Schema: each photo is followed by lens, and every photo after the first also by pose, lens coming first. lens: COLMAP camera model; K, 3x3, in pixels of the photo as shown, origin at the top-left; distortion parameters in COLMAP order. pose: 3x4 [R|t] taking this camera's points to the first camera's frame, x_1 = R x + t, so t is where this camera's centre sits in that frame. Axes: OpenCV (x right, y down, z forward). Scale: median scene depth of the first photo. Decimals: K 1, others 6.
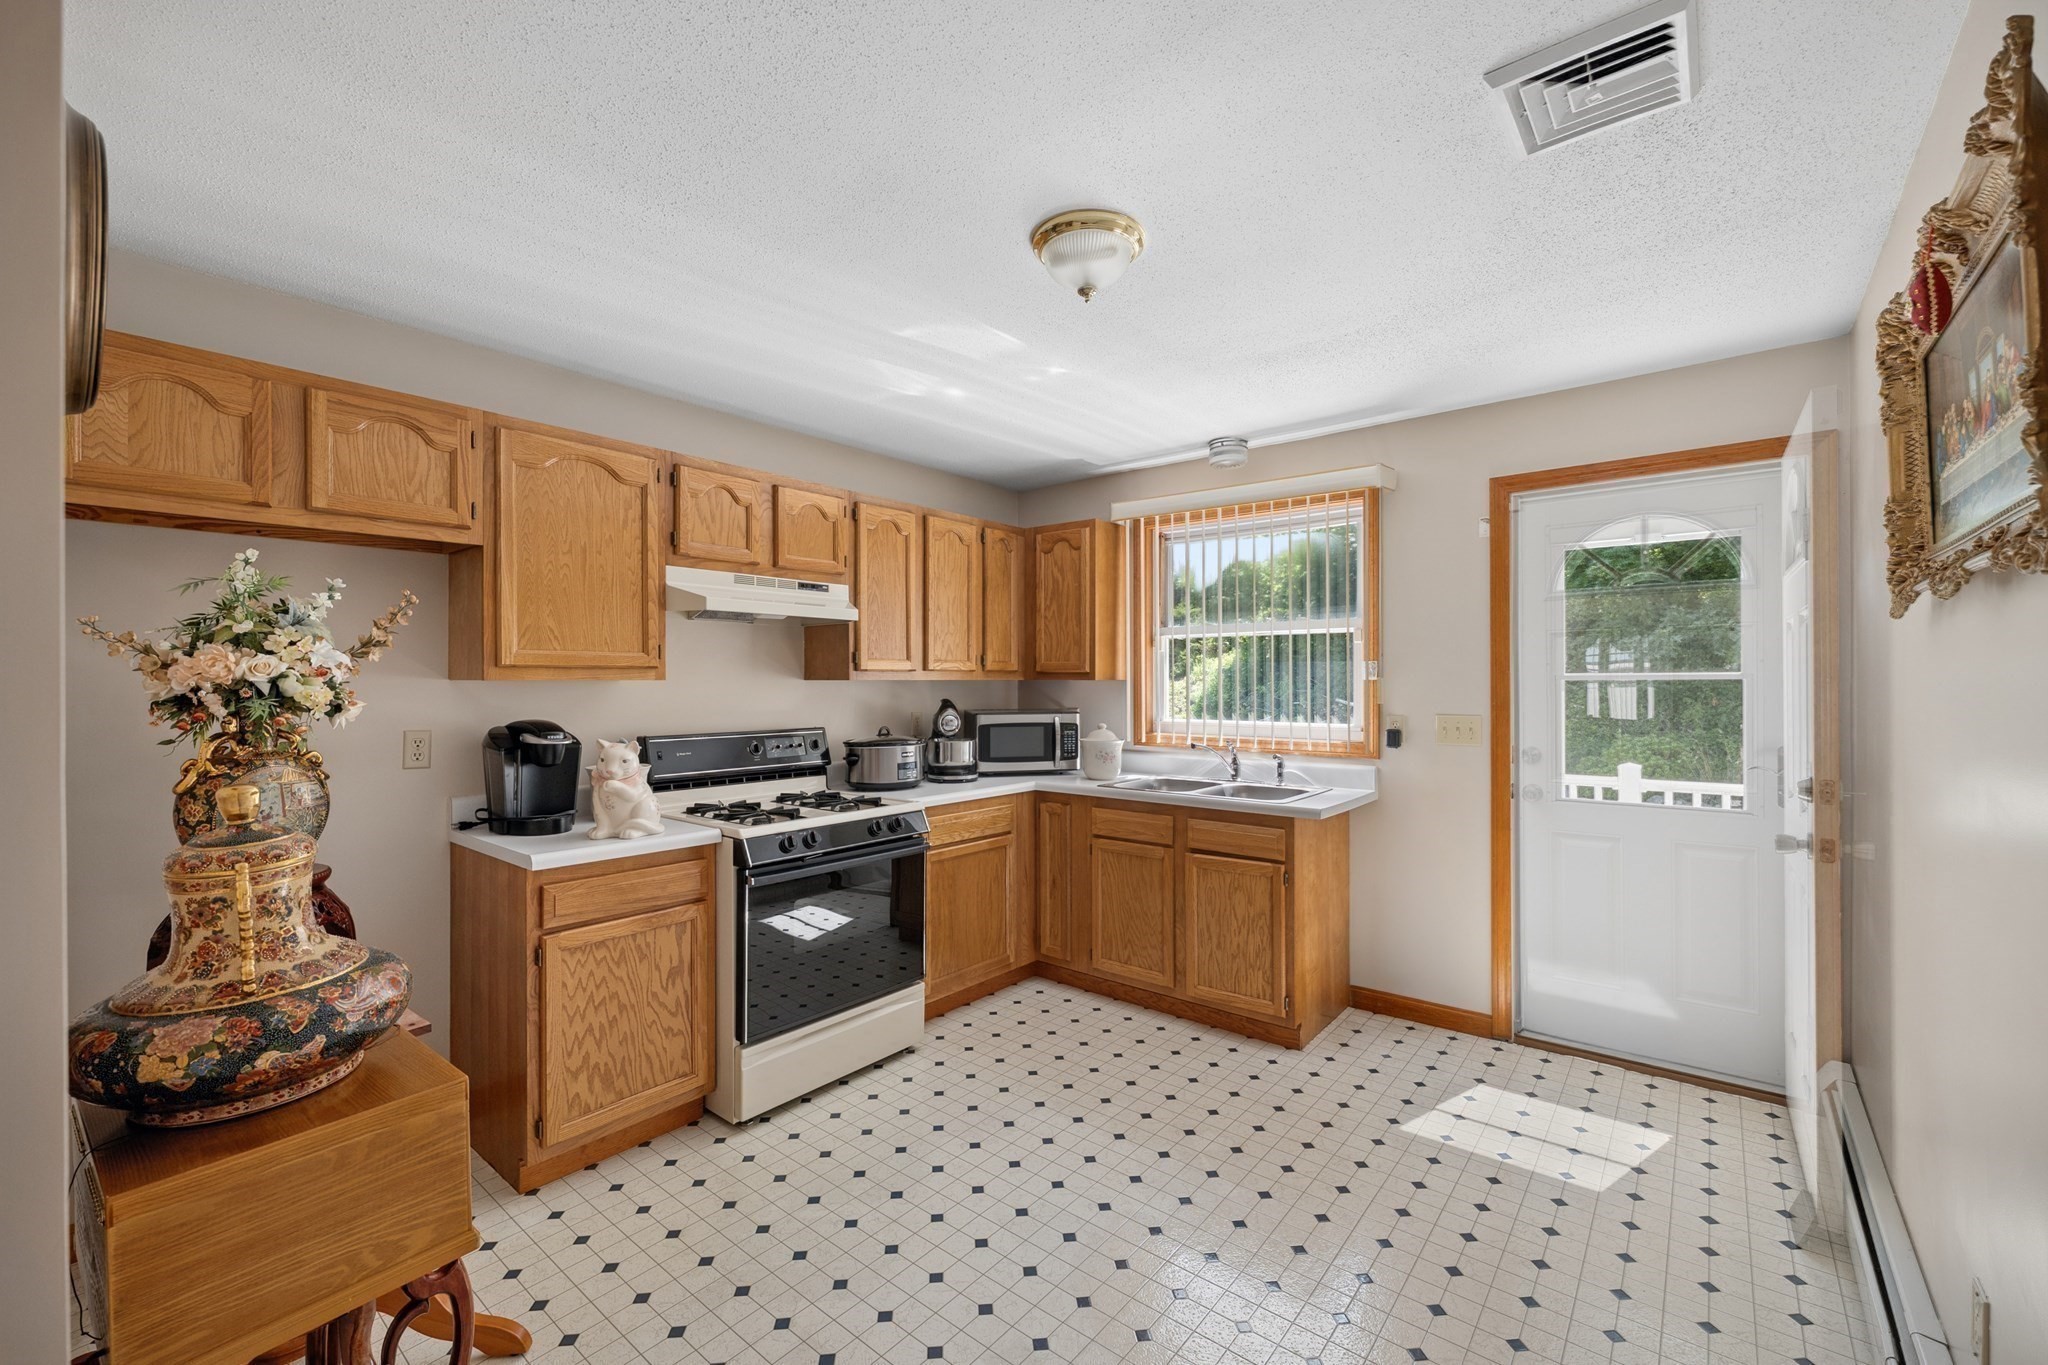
lens RADIAL K [[832.6, 0, 1025.5], [0, 832.6, 683.8], [0, 0, 1]] dist [-0.000406, 0.001669]
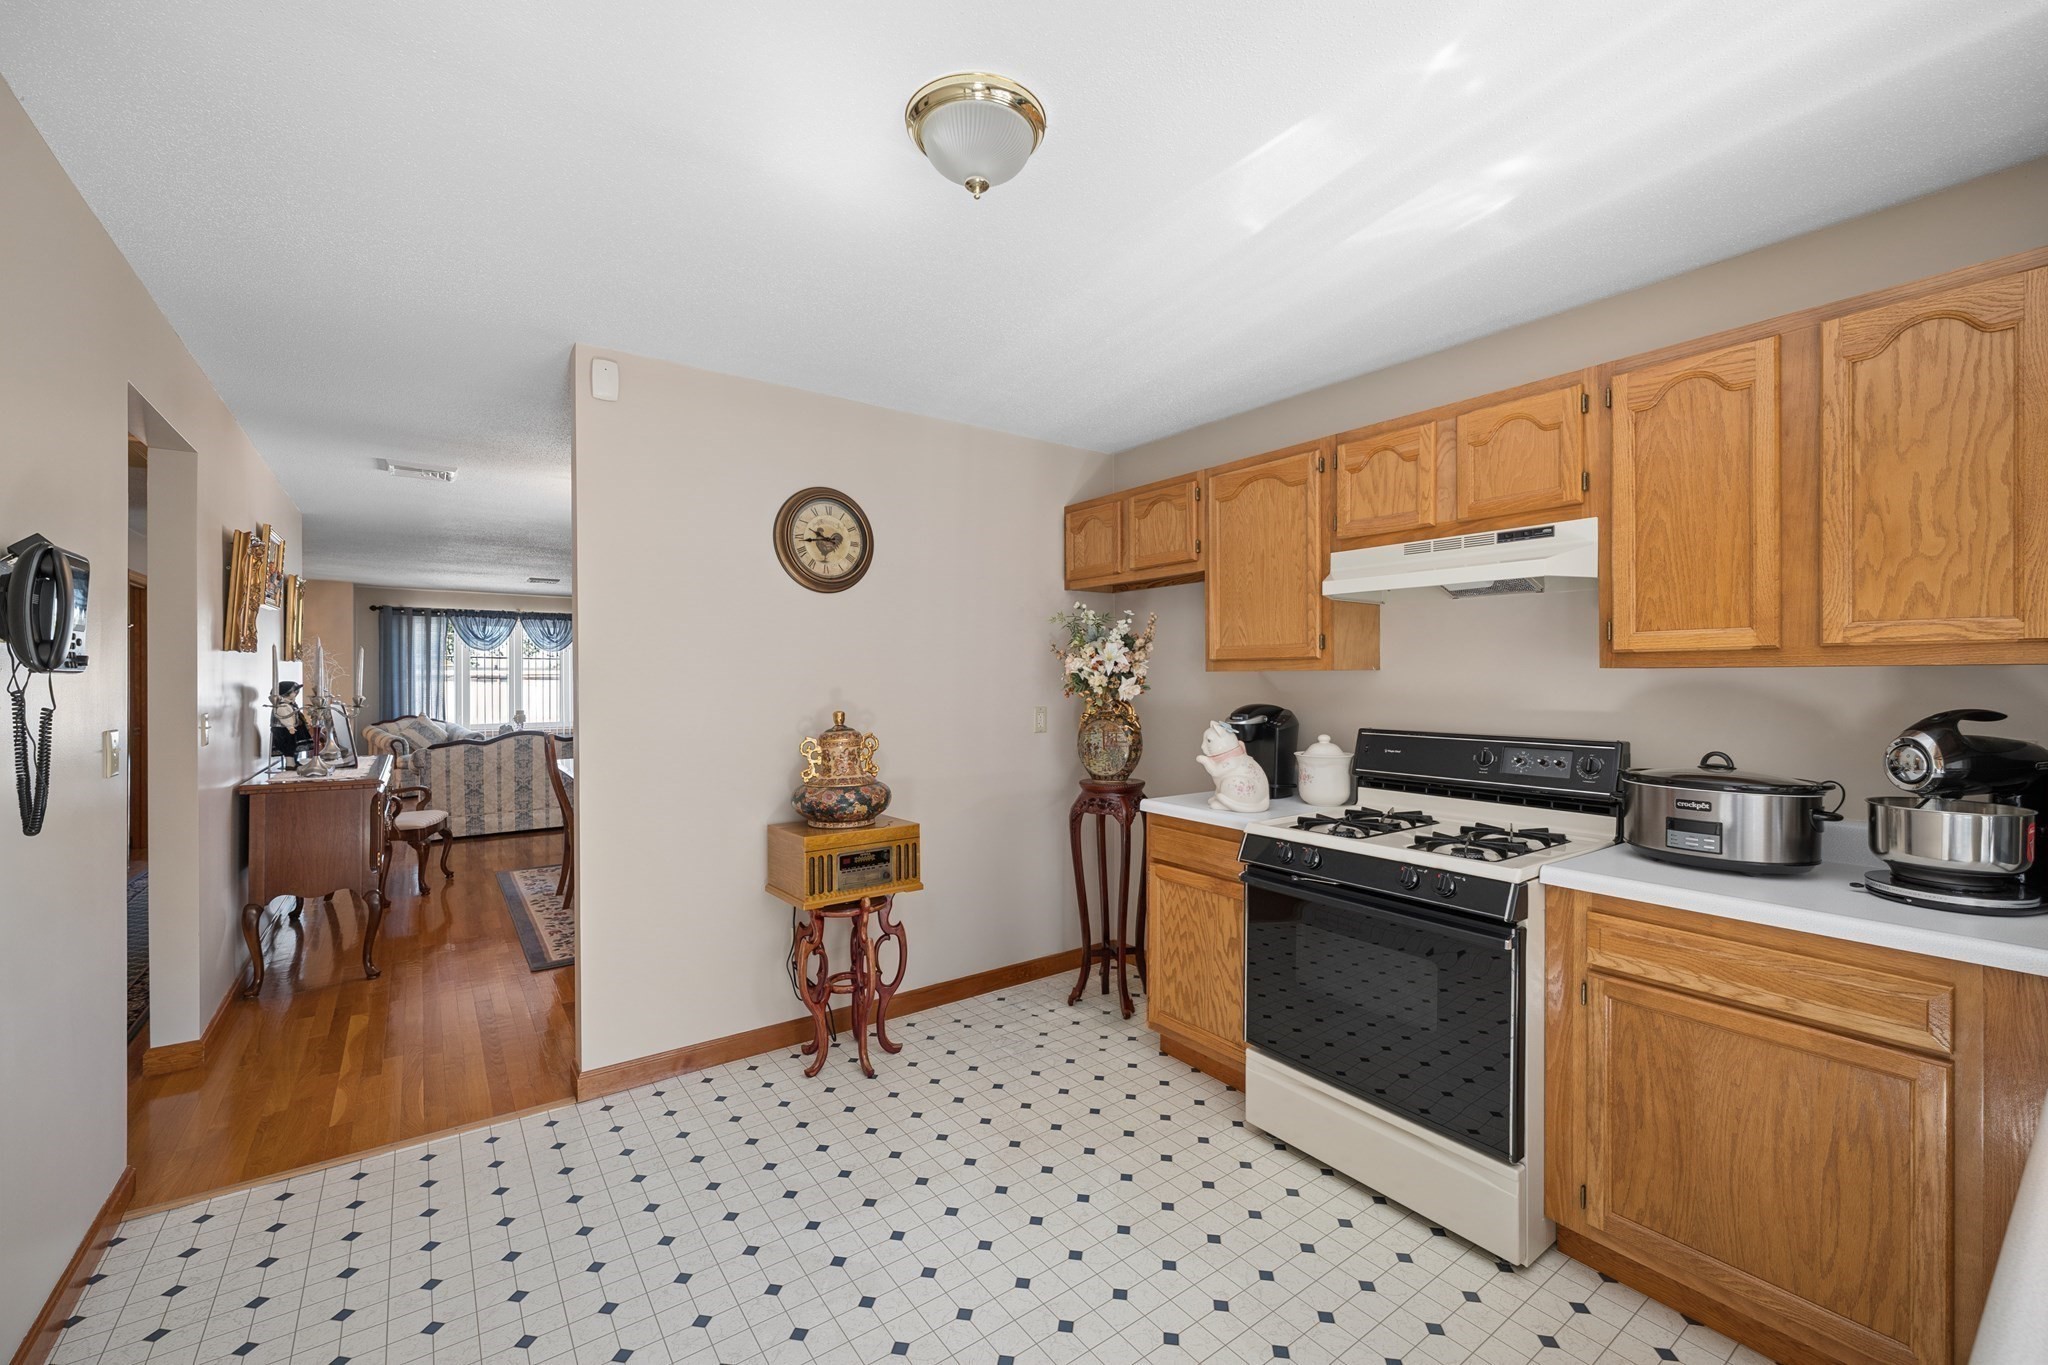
lens RADIAL K [[832.6, 0, 1029.1], [0, 832.6, 676.6], [0, 0, 1]] dist [-0.000406, 0.001669]
pose [[-0.241600, -0.000679, -0.970376, 0.593781], [-0.001876, 0.999998, -0.000233, 0.004119], [0.970374, 0.001764, -0.241600, 0.873766]]
